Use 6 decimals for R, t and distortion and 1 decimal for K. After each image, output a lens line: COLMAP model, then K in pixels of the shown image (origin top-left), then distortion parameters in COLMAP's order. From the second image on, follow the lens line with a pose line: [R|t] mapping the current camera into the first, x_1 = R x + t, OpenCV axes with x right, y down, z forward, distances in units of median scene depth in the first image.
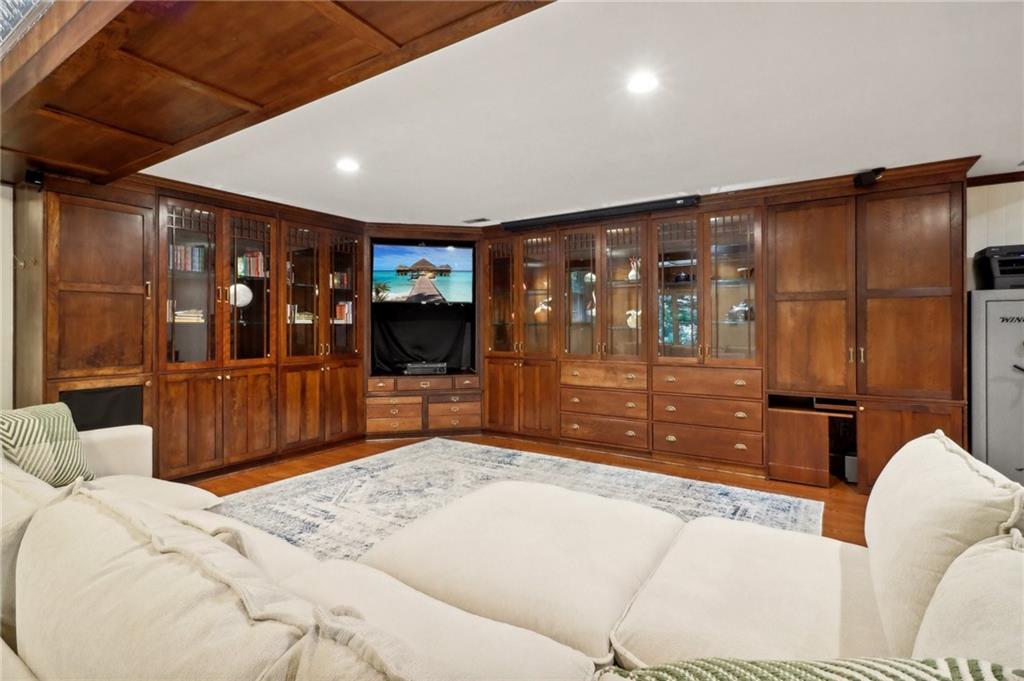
lens RADIAL K [[484.7, 0, 513.7], [0, 484.7, 330.1], [0, 0, 1]] dist [0.003209, 0.001168]
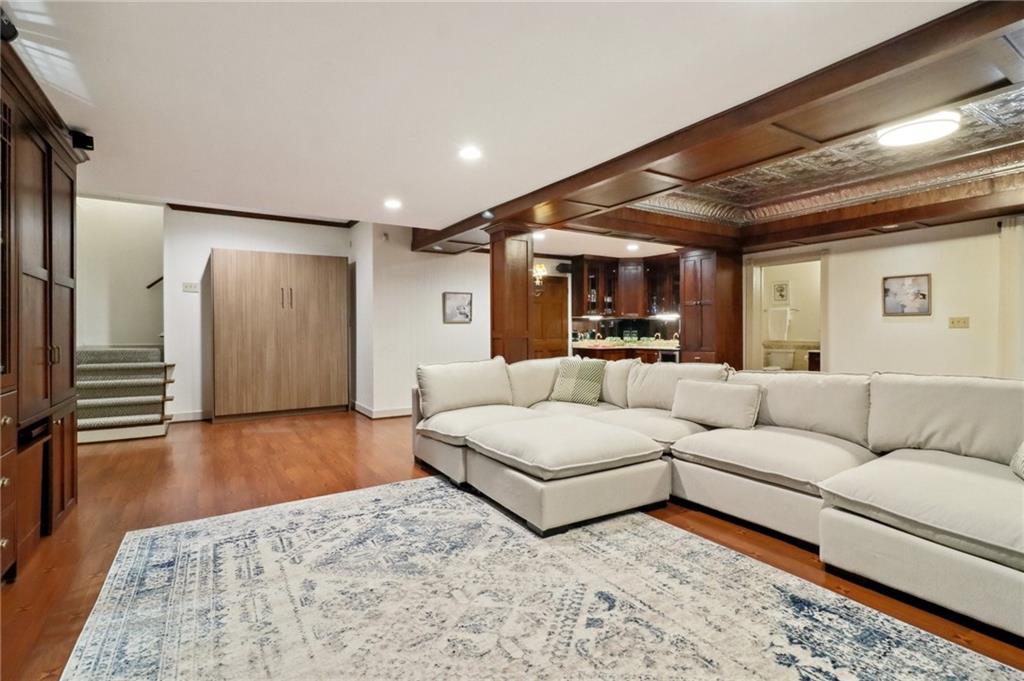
lens RADIAL K [[484.7, 0, 516.3], [0, 484.7, 332.3], [0, 0, 1]] dist [0.003209, 0.001168]
pose [[-0.908109, 0.003648, 0.418718, -0.244396], [0.007237, 0.999949, 0.006983, 0.012468], [-0.418672, 0.009372, -0.908089, 1.180503]]
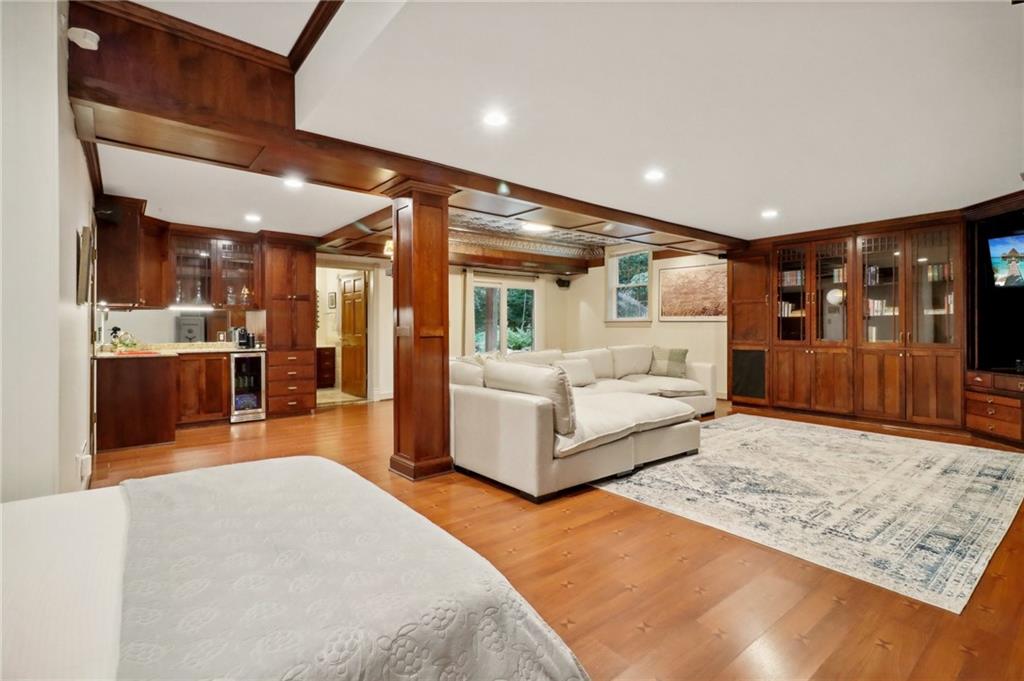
lens RADIAL K [[484.7, 0, 520.0], [0, 484.7, 327.7], [0, 0, 1]] dist [0.003209, 0.001168]
pose [[-0.303355, 0.001460, -0.952877, 1.071479], [-0.002187, 0.999995, 0.002229, 0.018006], [0.952875, 0.002760, -0.303350, 0.550870]]
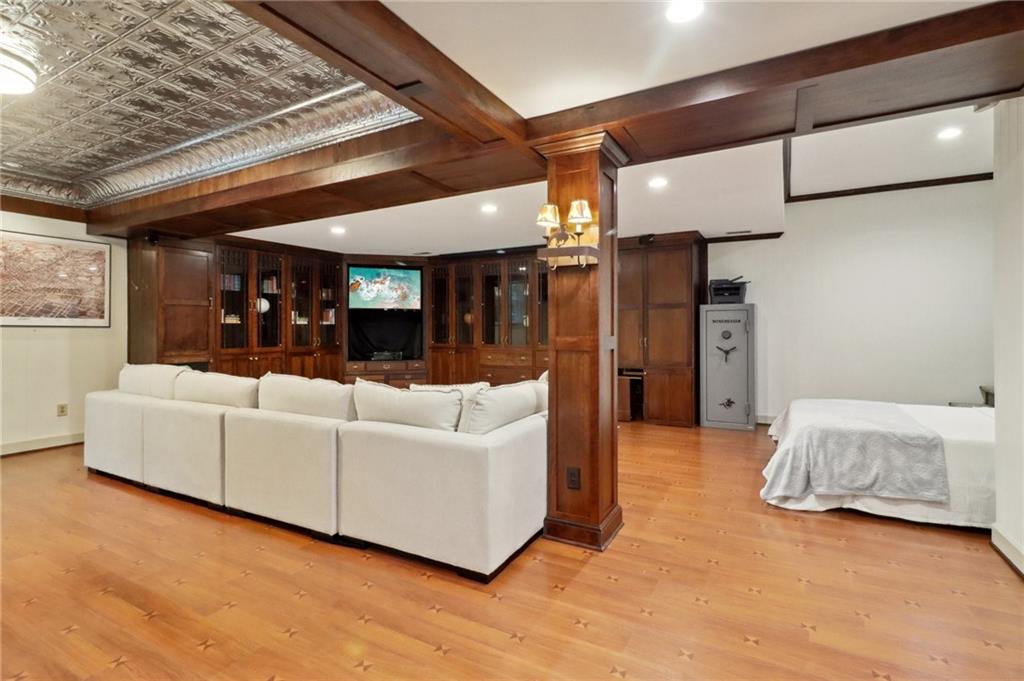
lens RADIAL K [[484.7, 0, 520.4], [0, 484.7, 336.9], [0, 0, 1]] dist [0.003209, 0.001168]
pose [[0.997631, -0.002774, 0.068731, 0.137111], [0.001346, 0.999782, 0.020816, -0.002986], [-0.068774, -0.020674, 0.997418, -0.566493]]
